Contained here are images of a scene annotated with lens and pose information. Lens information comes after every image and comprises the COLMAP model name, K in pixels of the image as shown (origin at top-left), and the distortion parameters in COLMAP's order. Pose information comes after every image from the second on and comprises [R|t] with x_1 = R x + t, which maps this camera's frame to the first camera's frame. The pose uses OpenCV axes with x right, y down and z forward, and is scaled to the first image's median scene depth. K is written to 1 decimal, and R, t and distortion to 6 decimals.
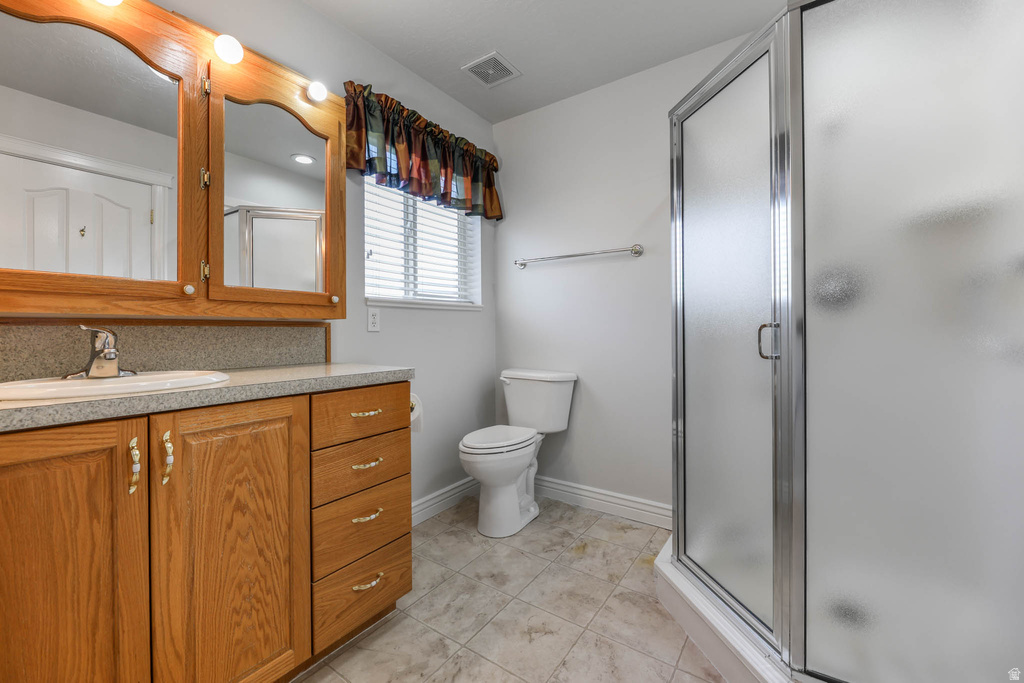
lens RADIAL K [[417.9, 0, 512.2], [0, 417.9, 329.7], [0, 0, 1]] dist [0.001892, -0.005376]
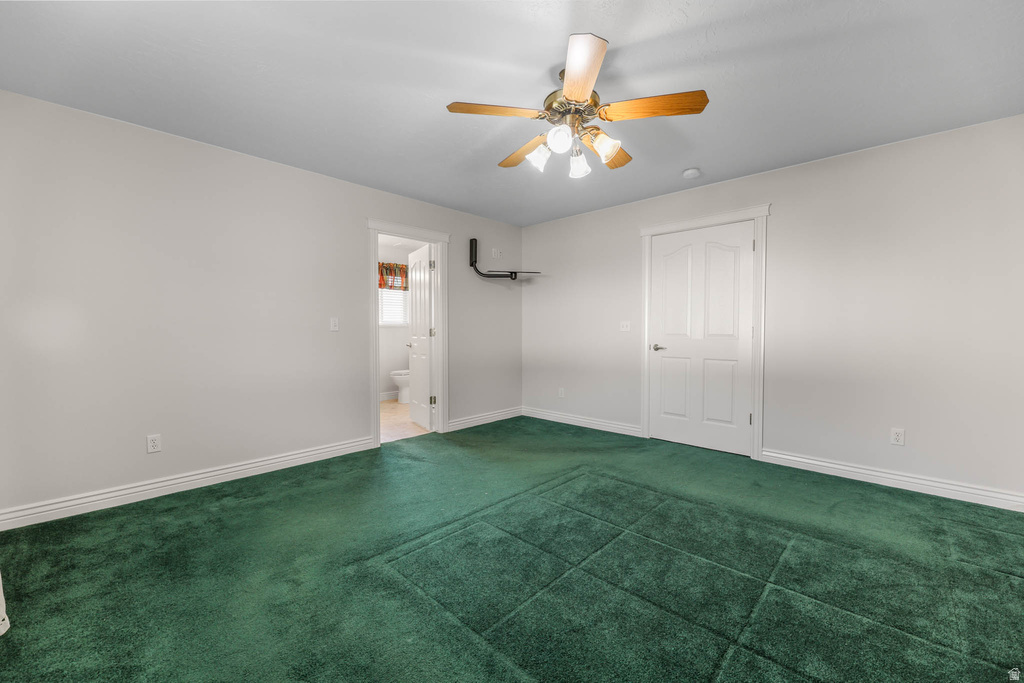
lens RADIAL K [[411.9, 0, 513.0], [0, 411.9, 338.5], [0, 0, 1]] dist [-0.006485, -0.000609]
pose [[0.987575, 0.004864, -0.157072, 1.317442], [-0.002032, 0.999833, 0.018188, -0.033130], [0.157134, -0.017643, 0.987420, -1.949913]]
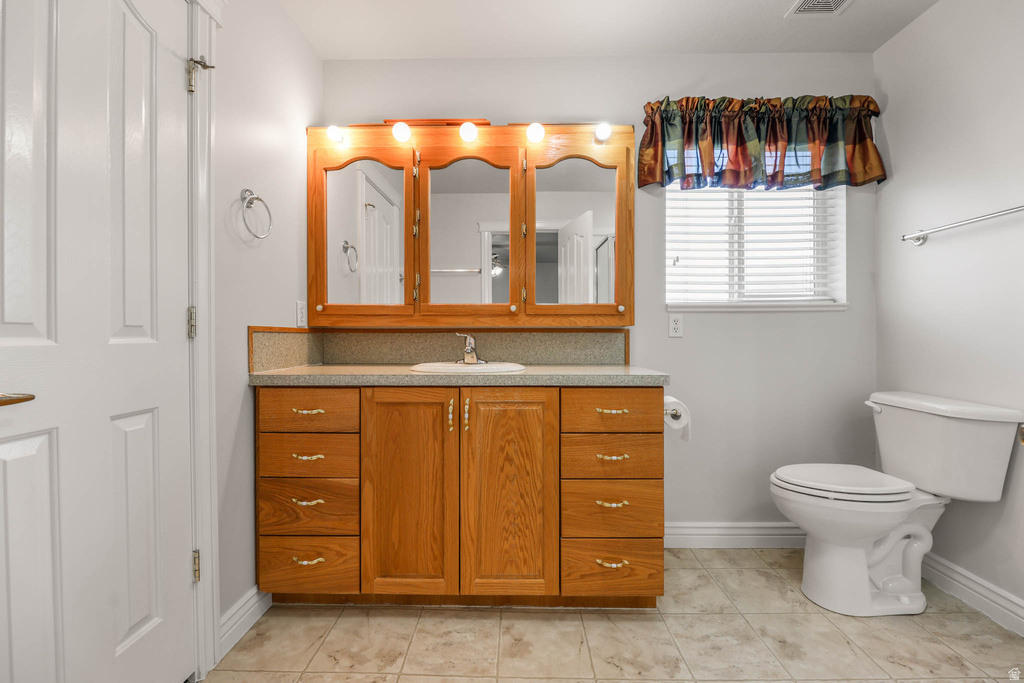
lens RADIAL K [[411.9, 0, 513.0], [0, 411.9, 338.5], [0, 0, 1]] dist [-0.006485, -0.000609]
pose [[0.555651, 0.007577, -0.831381, 0.289487], [0.000019, 0.999958, 0.009126, -0.001804], [0.831416, -0.005087, 0.555628, 0.123177]]
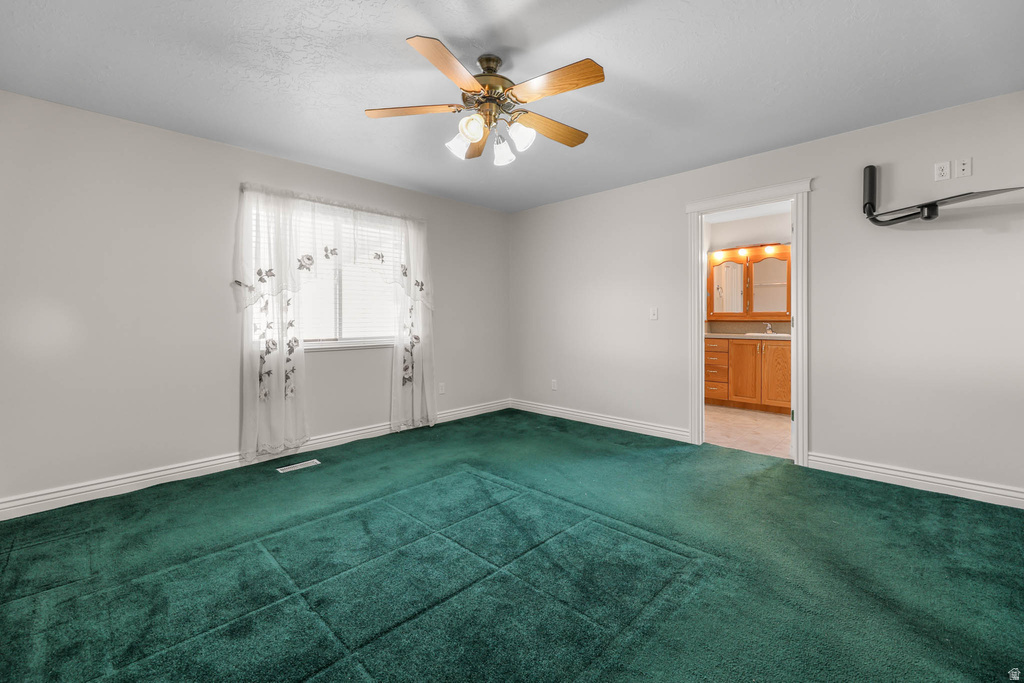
lens RADIAL K [[427.7, 0, 517.6], [0, 427.7, 321.0], [0, 0, 1]] dist [0.001267, 0.000135]
pose [[-0.156805, 0.010077, -0.987578, 2.387308], [0.001920, 0.999949, 0.009899, -0.046250], [0.987628, -0.000344, -0.156817, -0.585619]]
